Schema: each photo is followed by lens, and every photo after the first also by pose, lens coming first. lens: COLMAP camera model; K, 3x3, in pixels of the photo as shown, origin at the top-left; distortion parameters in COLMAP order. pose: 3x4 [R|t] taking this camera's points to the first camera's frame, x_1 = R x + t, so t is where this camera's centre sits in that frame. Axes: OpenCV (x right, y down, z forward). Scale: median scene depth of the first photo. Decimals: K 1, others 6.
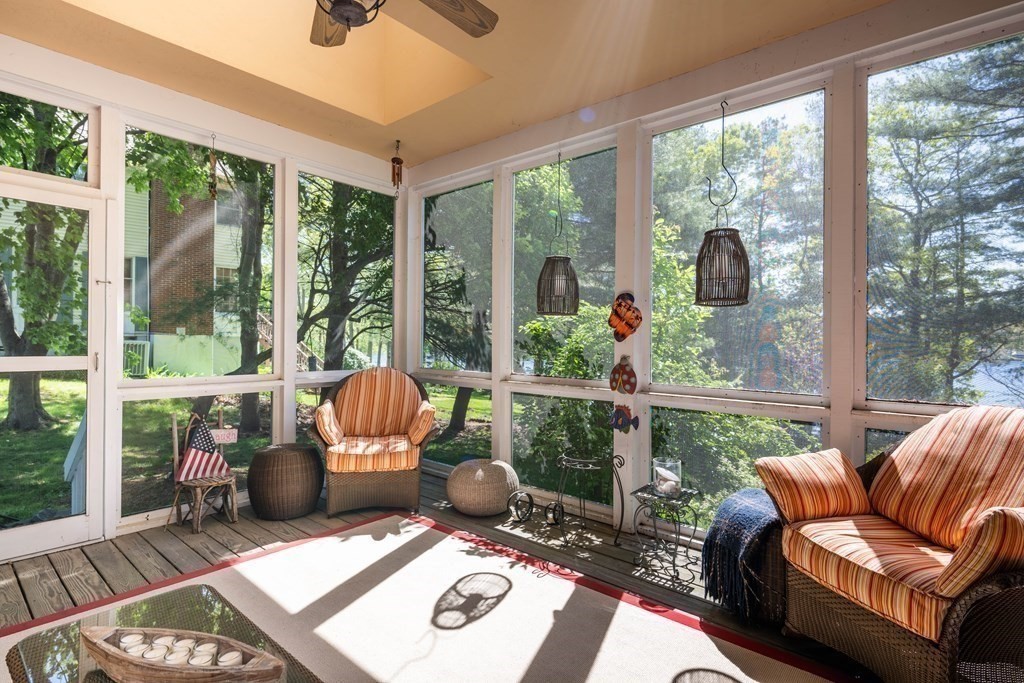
lens RADIAL K [[502.1, 0, 522.8], [0, 502.1, 340.8], [0, 0, 1]] dist [-0.001845, -0.000054]
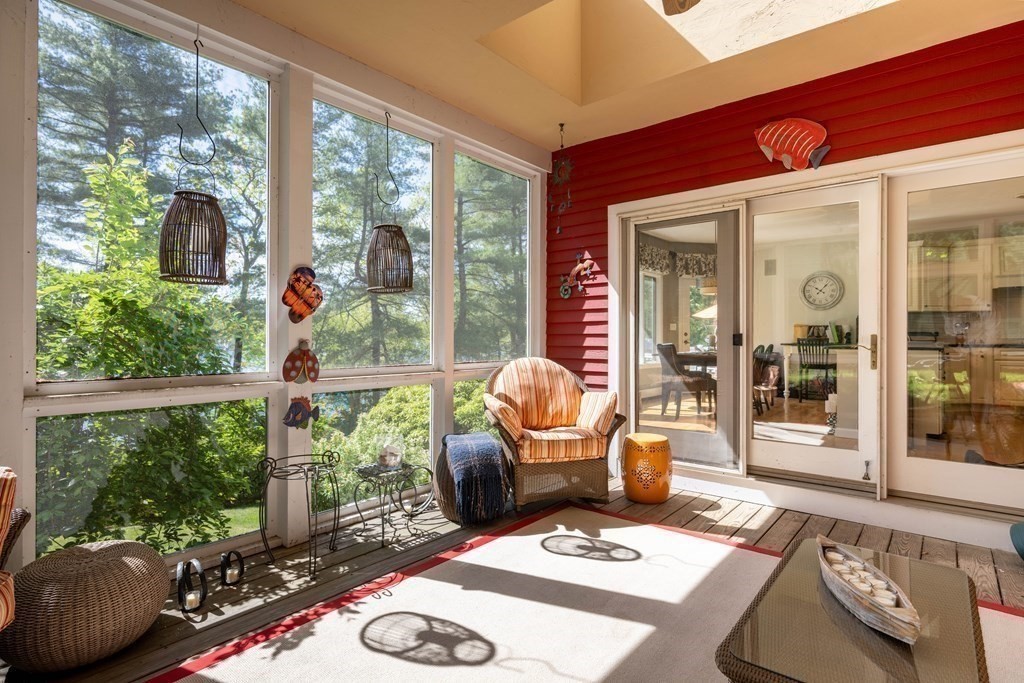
lens RADIAL K [[502.1, 0, 523.2], [0, 502.1, 339.1], [0, 0, 1]] dist [-0.001845, -0.000054]
pose [[0.005693, -0.017025, 0.999839, -0.733767], [-0.004386, 0.999845, 0.017050, 0.014119], [-0.999974, -0.004483, 0.005618, 0.688364]]
